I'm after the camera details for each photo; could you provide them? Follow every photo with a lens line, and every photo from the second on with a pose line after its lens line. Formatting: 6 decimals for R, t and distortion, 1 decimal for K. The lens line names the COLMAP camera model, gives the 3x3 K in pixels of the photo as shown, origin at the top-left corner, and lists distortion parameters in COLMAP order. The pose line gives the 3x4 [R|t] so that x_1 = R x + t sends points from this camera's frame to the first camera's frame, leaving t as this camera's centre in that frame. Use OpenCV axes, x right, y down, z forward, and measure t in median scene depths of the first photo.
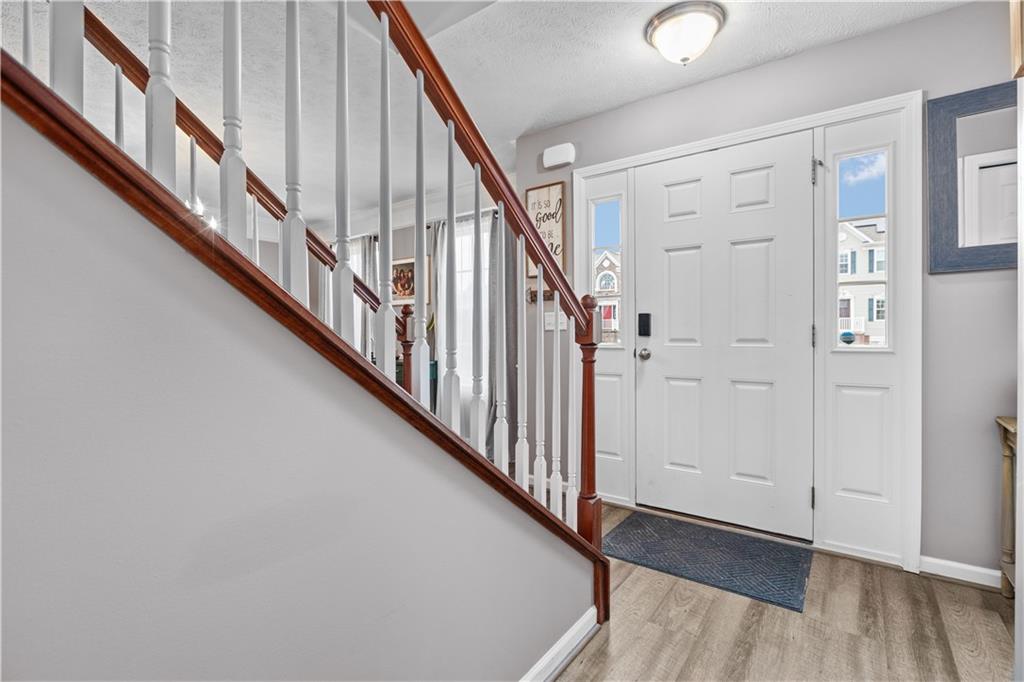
lens RADIAL K [[476.7, 0, 517.7], [0, 476.7, 334.7], [0, 0, 1]] dist [0.000540, -0.000207]
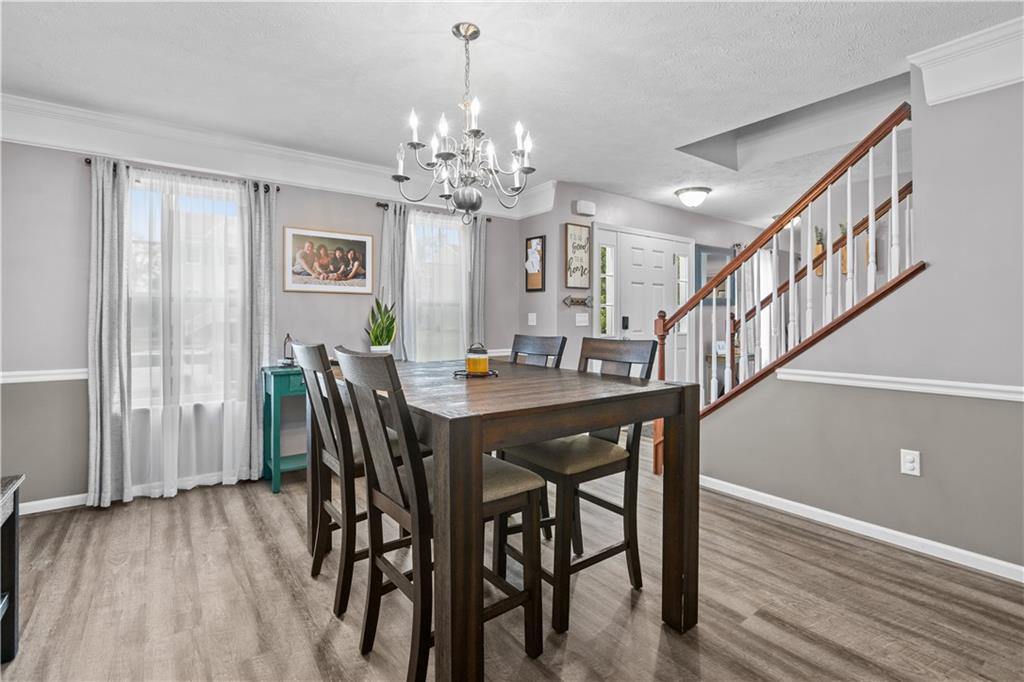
lens RADIAL K [[476.7, 0, 517.7], [0, 476.7, 334.7], [0, 0, 1]] dist [0.000540, -0.000207]
pose [[0.300100, -0.021307, 0.953670, -1.382887], [0.003689, 0.999769, 0.021176, -0.013268], [-0.953901, -0.002836, 0.300109, 0.750205]]
